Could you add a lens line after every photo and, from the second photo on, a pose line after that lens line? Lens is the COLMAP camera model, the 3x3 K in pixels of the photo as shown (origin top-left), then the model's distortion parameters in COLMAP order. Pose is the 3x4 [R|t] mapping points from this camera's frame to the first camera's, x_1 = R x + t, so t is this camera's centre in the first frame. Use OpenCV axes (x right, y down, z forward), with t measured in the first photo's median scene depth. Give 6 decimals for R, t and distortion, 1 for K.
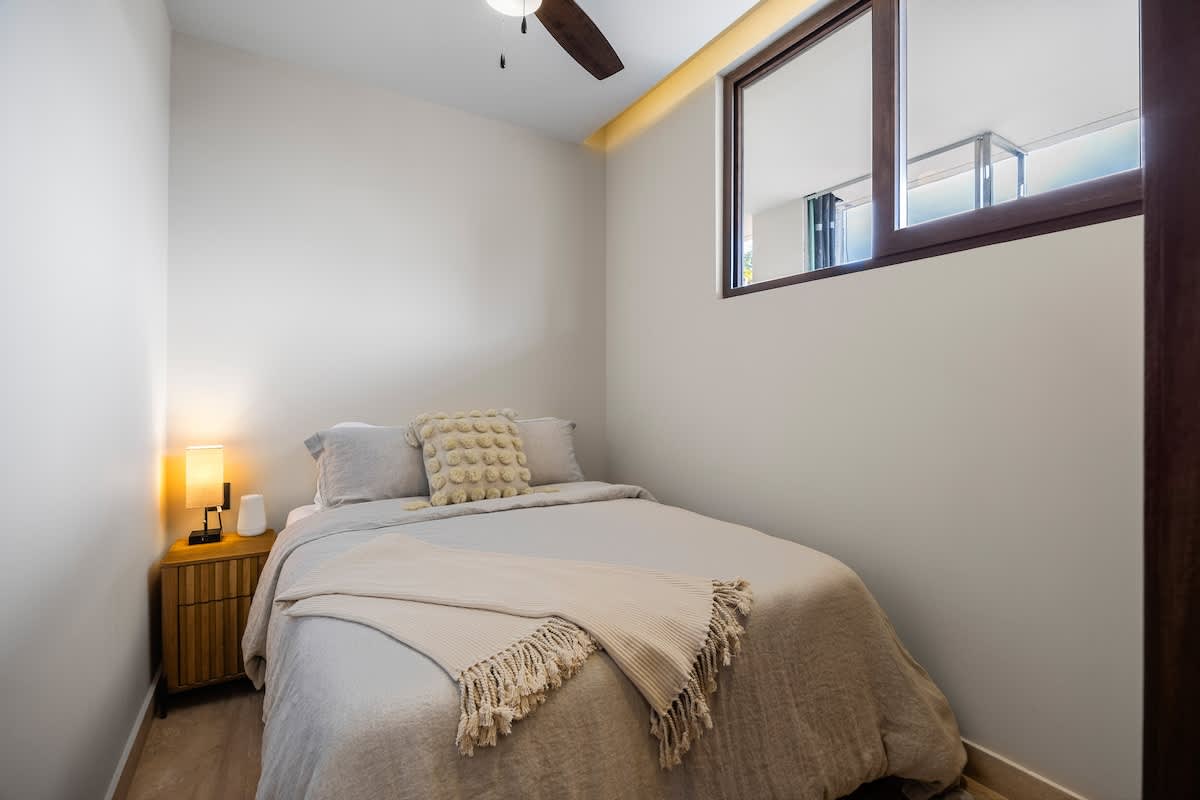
lens RADIAL K [[487.3, 0, 593.7], [0, 487.3, 396.7], [0, 0, 1]] dist [-0.013660, 0.000219]
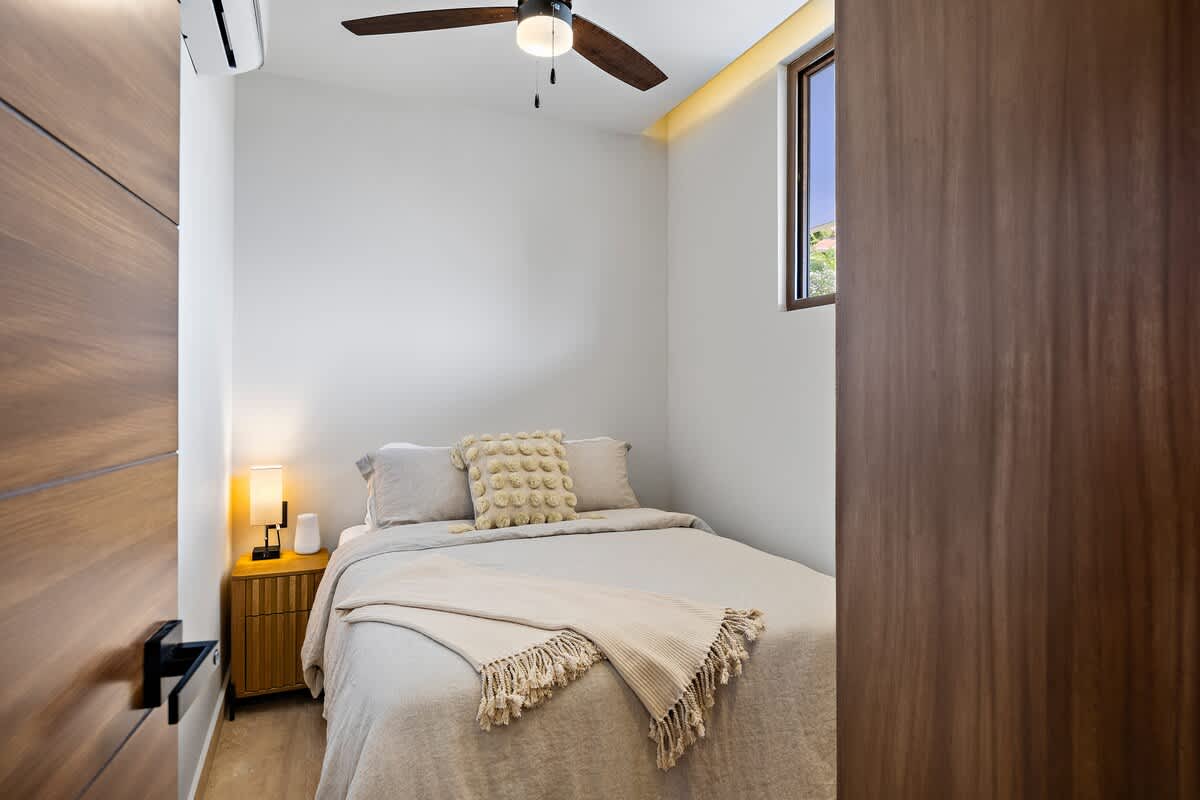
lens RADIAL K [[602.2, 0, 600.8], [0, 602.2, 397.3], [0, 0, 1]] dist [-0.003267, -0.000903]
pose [[0.989910, -0.000775, -0.141697, 0.115816], [0.000079, 0.999988, -0.004922, -0.048944], [0.141699, 0.004861, 0.989898, -0.226747]]
